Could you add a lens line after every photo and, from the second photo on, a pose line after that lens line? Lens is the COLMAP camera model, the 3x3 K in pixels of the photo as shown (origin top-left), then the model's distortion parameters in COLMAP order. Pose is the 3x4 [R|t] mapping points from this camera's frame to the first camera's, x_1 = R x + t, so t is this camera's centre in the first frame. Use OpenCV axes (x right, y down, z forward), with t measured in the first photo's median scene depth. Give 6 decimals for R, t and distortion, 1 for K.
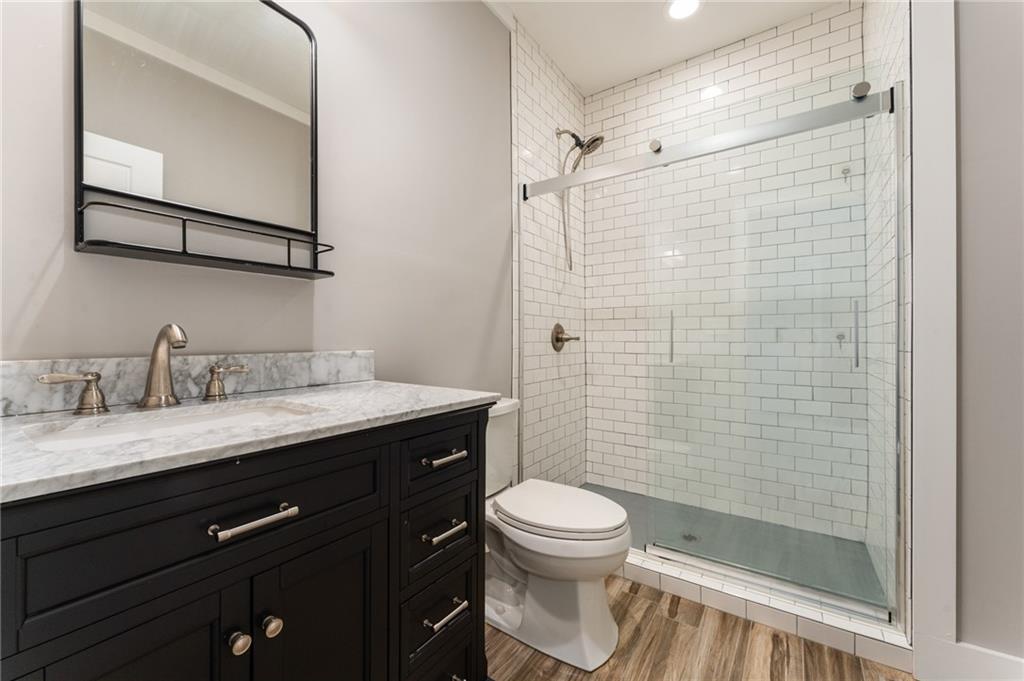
lens RADIAL K [[413.8, 0, 508.7], [0, 413.8, 337.3], [0, 0, 1]] dist [0.001505, 0.000279]
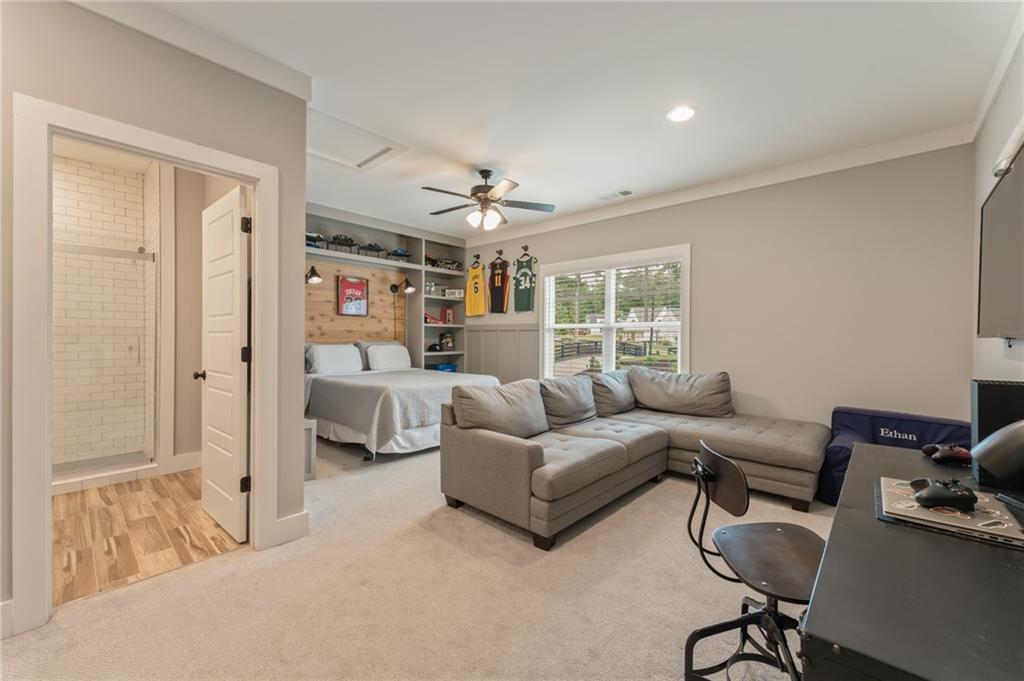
lens RADIAL K [[413.8, 0, 509.1], [0, 413.8, 340.6], [0, 0, 1]] dist [0.001505, 0.000279]
pose [[0.142763, 0.003337, 0.989751, -1.252732], [-0.004853, 0.999985, -0.002671, -0.056891], [-0.989745, -0.004422, 0.142777, -1.490131]]
